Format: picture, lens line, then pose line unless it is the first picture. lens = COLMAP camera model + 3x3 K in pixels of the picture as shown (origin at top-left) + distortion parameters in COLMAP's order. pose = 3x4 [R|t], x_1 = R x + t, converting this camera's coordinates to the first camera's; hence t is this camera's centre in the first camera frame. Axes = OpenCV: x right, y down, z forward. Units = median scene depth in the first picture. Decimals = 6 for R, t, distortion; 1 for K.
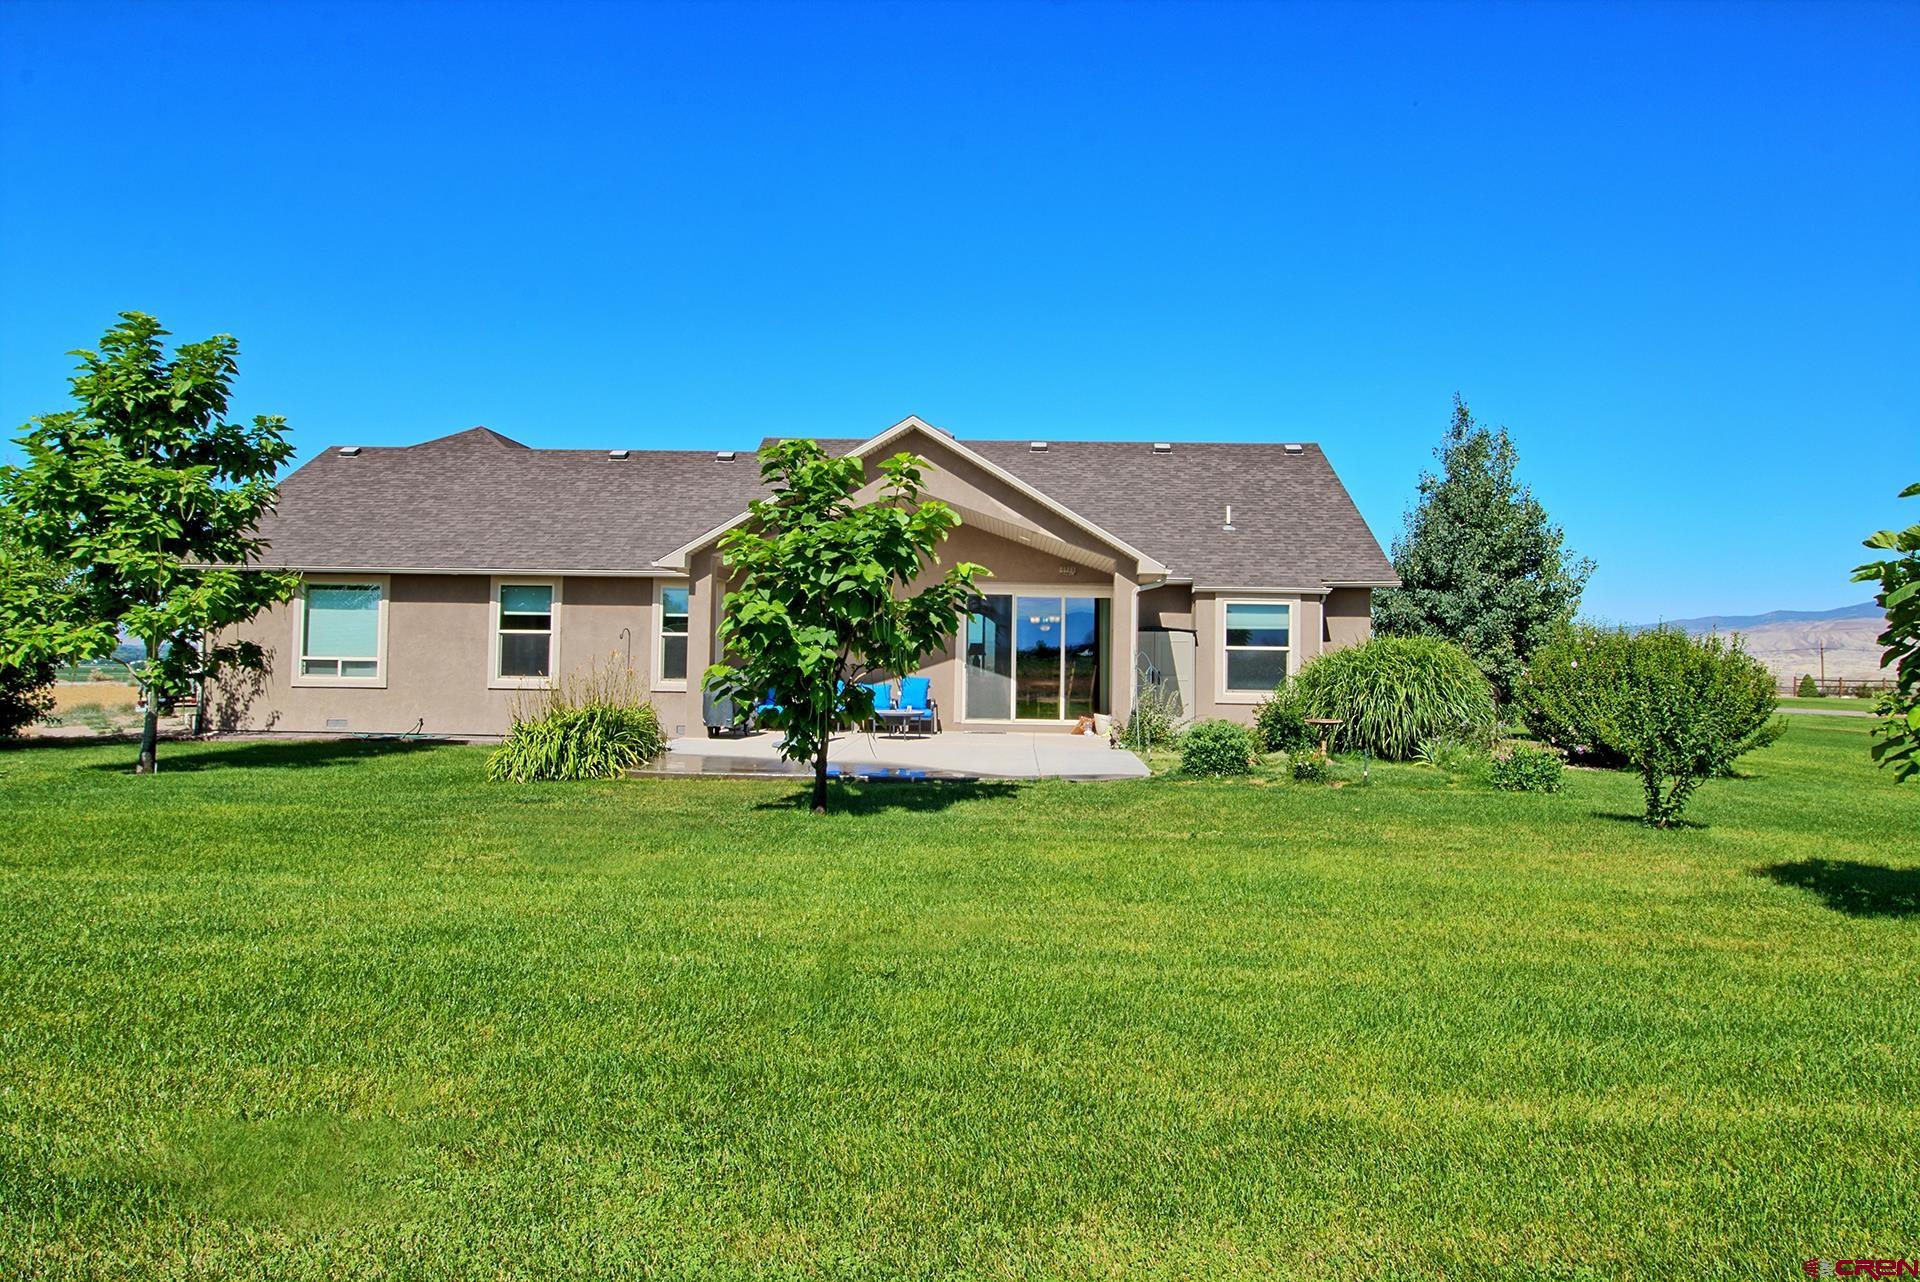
lens RADIAL K [[1211.4, 0, 960.0], [0, 1211.4, 641.0], [0, 0, 1]] dist [-0.003956, -0.000123]
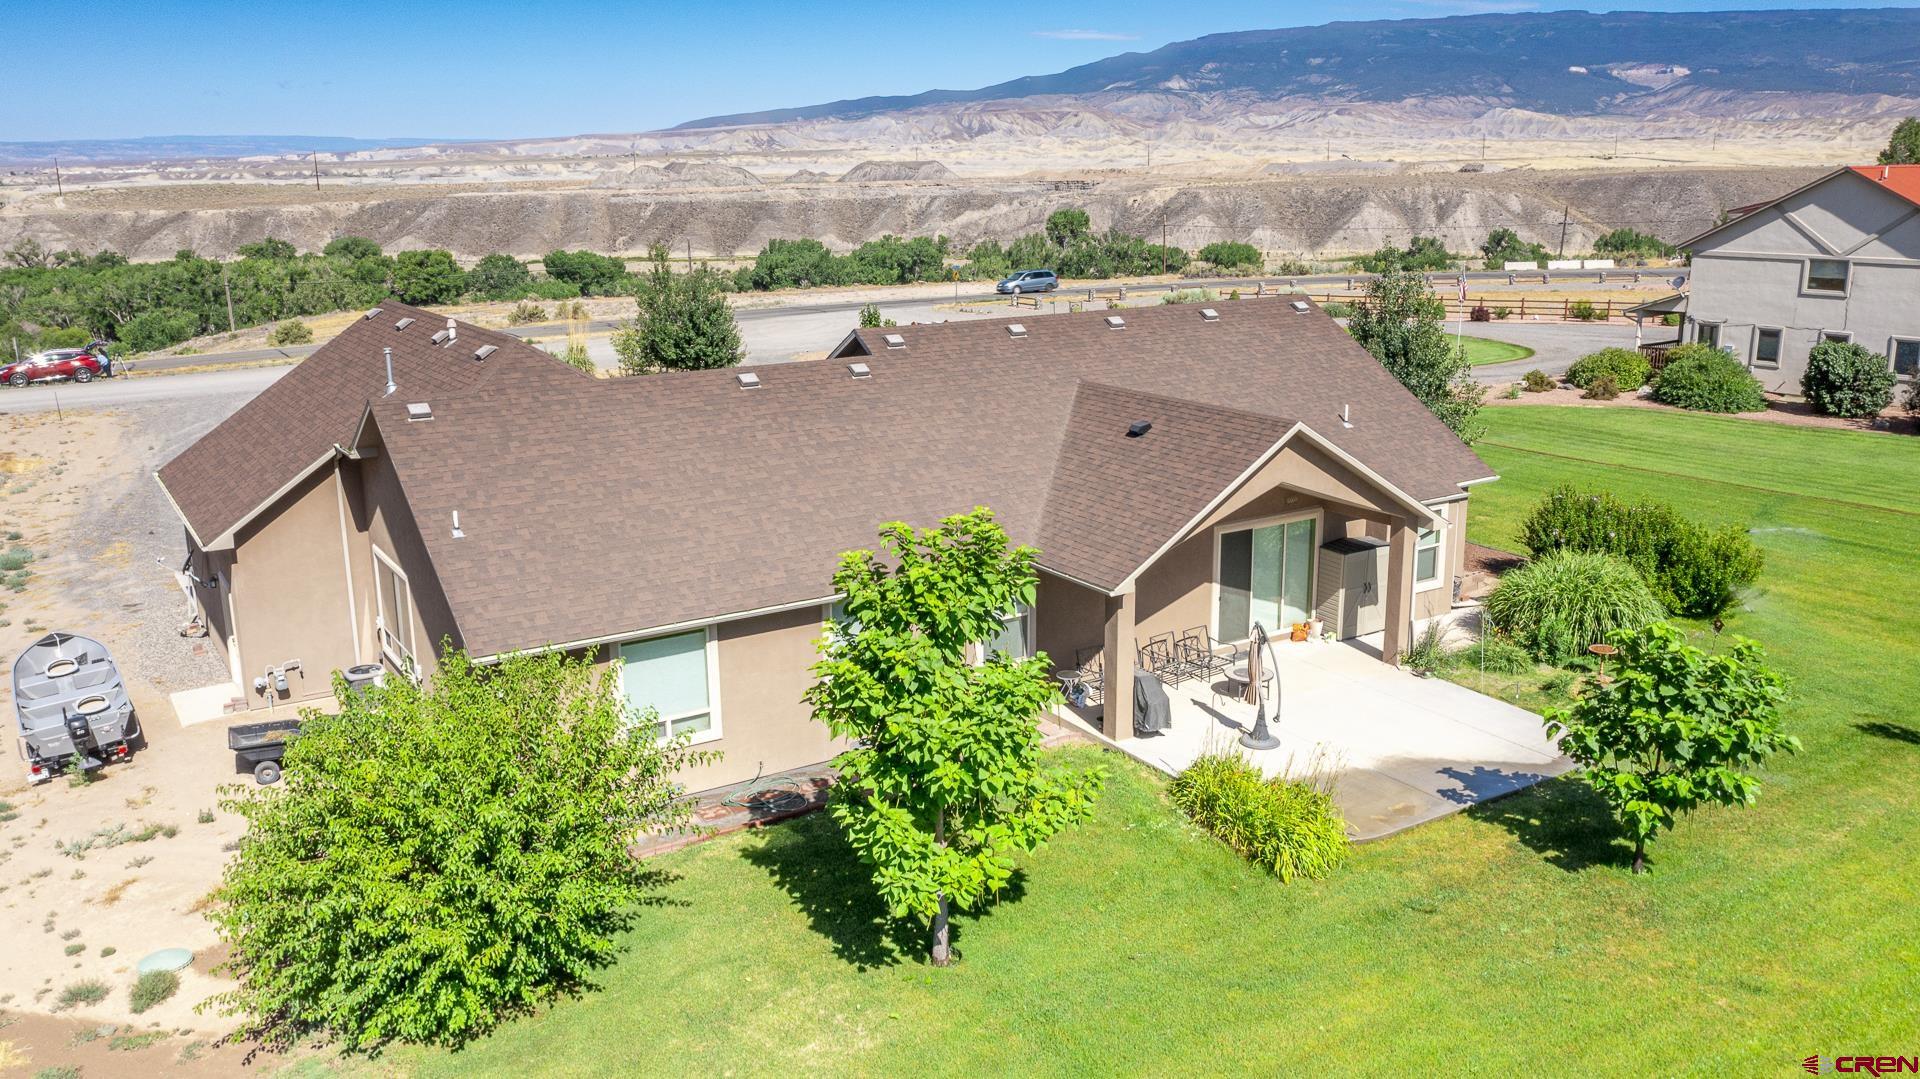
lens RADIAL K [[1514.5, 0, 963.9], [0, 1514.5, 530.3], [0, 0, 1]] dist [-0.012154, 0.004050]
pose [[0.818308, -0.158400, 0.552523, -0.932023], [0.012282, 0.965876, 0.258713, -0.395686], [-0.574649, -0.204921, 0.792329, 0.065174]]
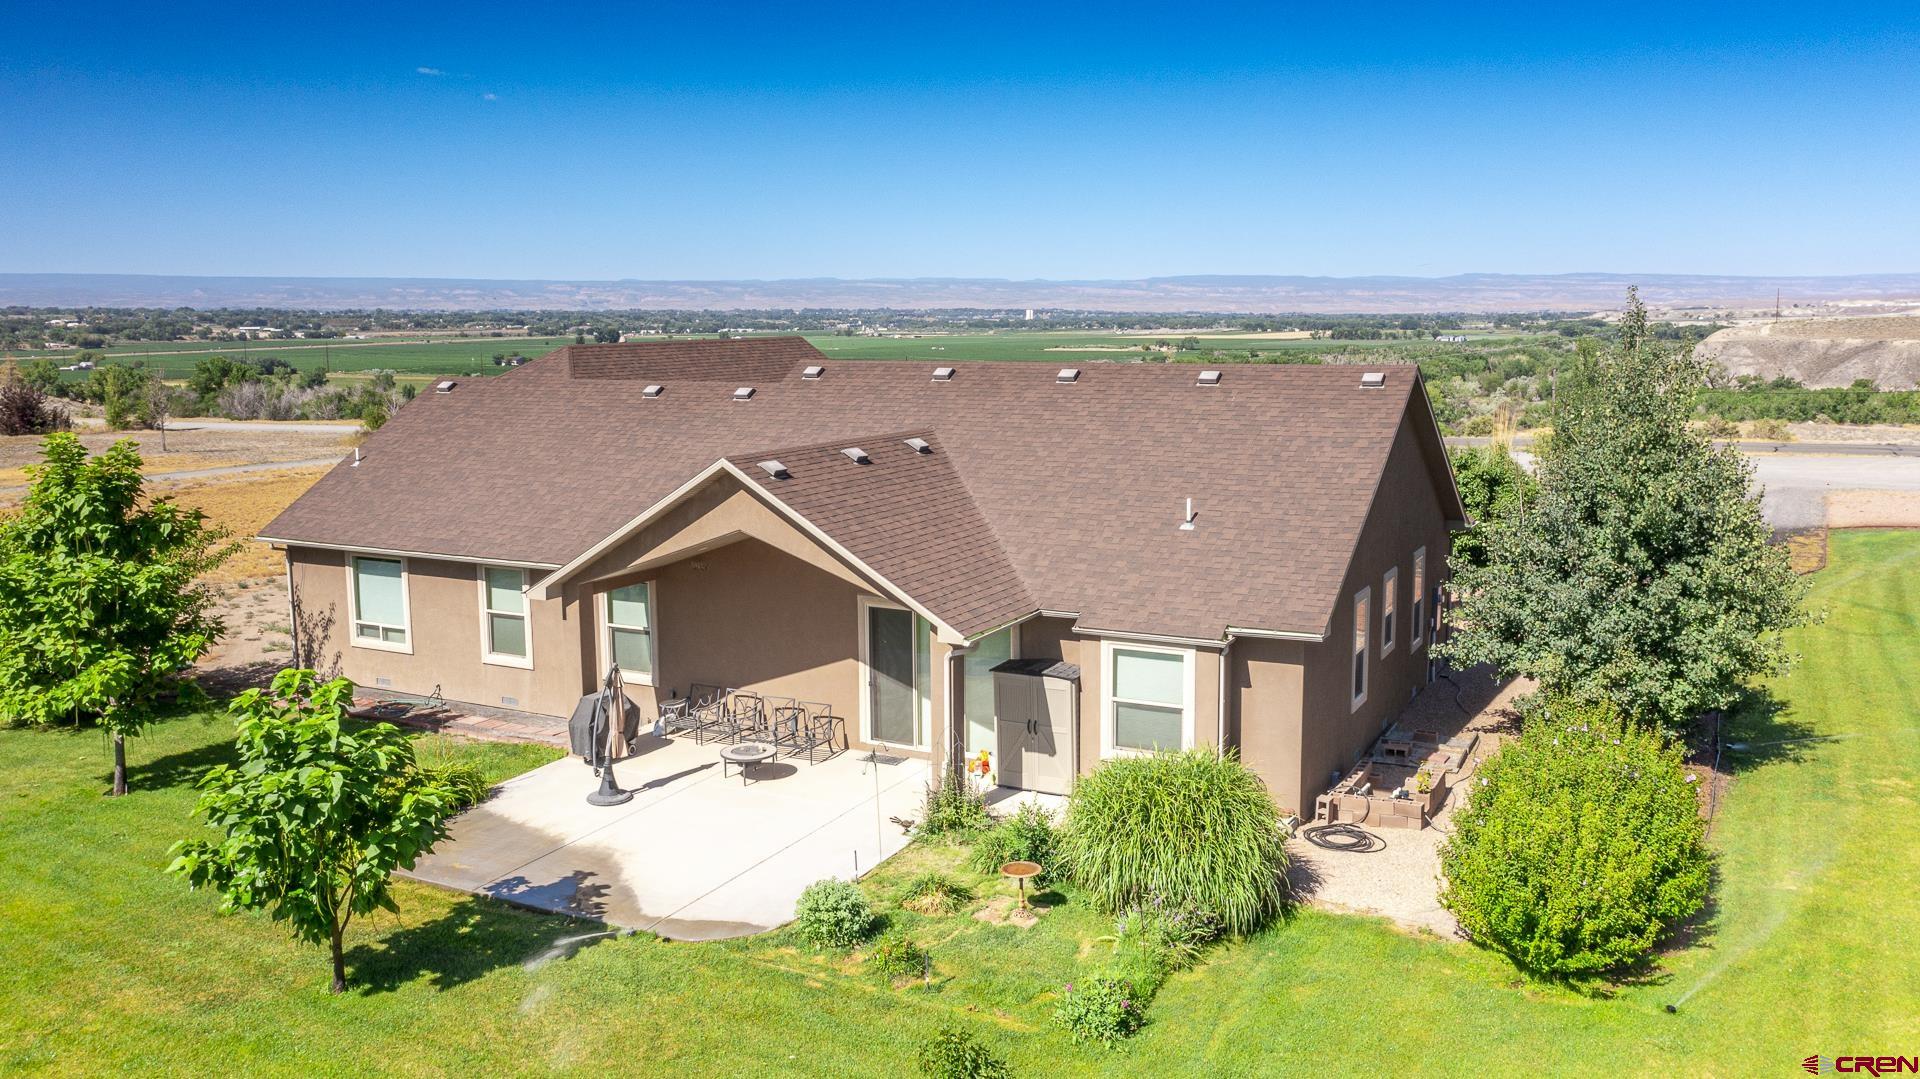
lens RADIAL K [[1514.5, 0, 963.9], [0, 1514.5, 530.3], [0, 0, 1]] dist [-0.012154, 0.004050]
pose [[0.903016, 0.038186, -0.427907, 0.560704], [0.029953, 0.988022, 0.151380, -0.267806], [0.428562, -0.149516, 0.891055, 0.019256]]
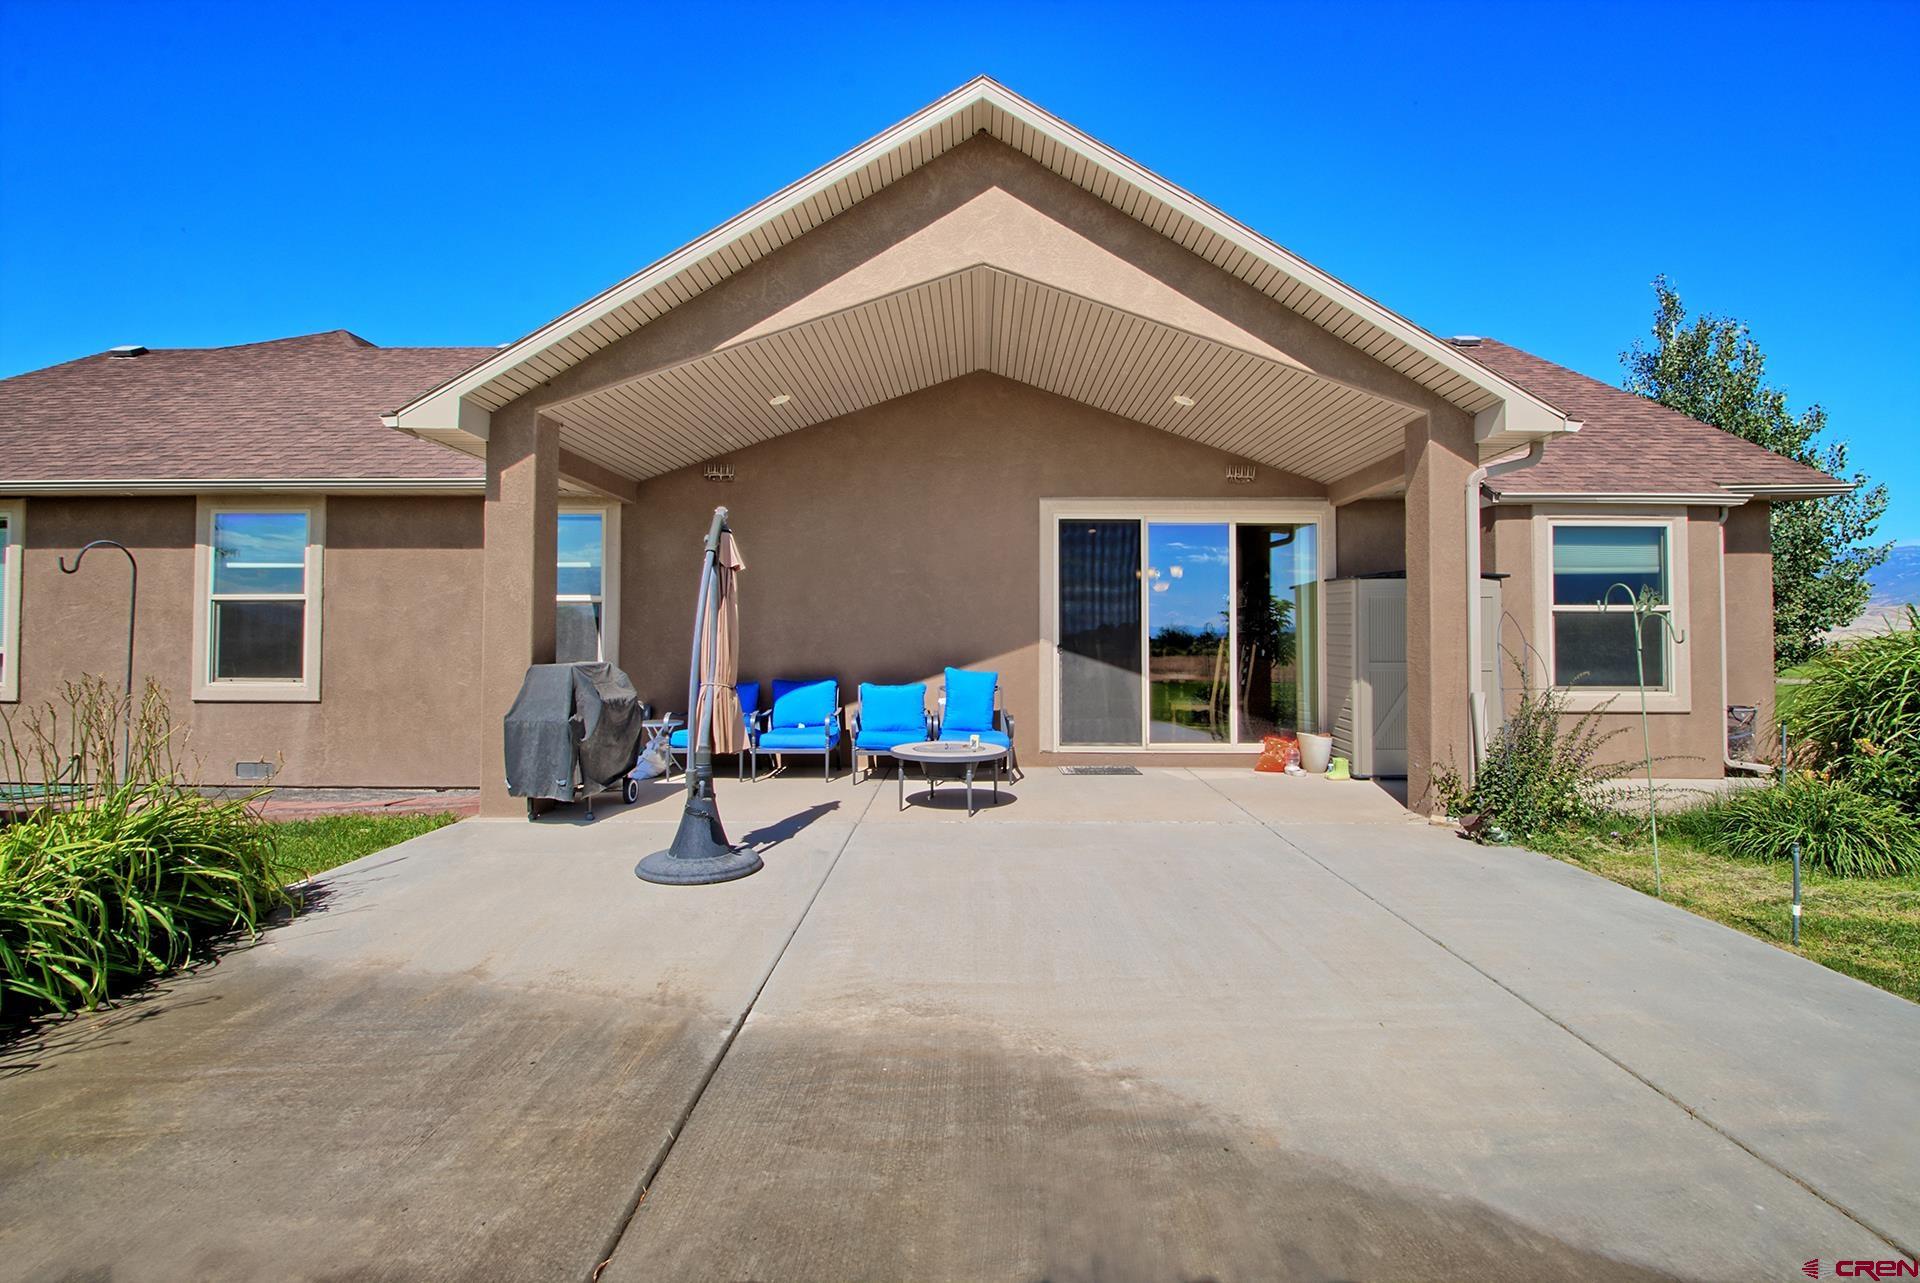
lens RADIAL K [[889.9, 0, 955.1], [0, 889.9, 636.0], [0, 0, 1]] dist [-0.000447, -0.011267]
pose [[0.999596, -0.012966, 0.025309, -0.053142], [0.012843, 0.999905, 0.005020, 0.012251], [-0.025371, -0.004693, 0.999667, 0.596119]]
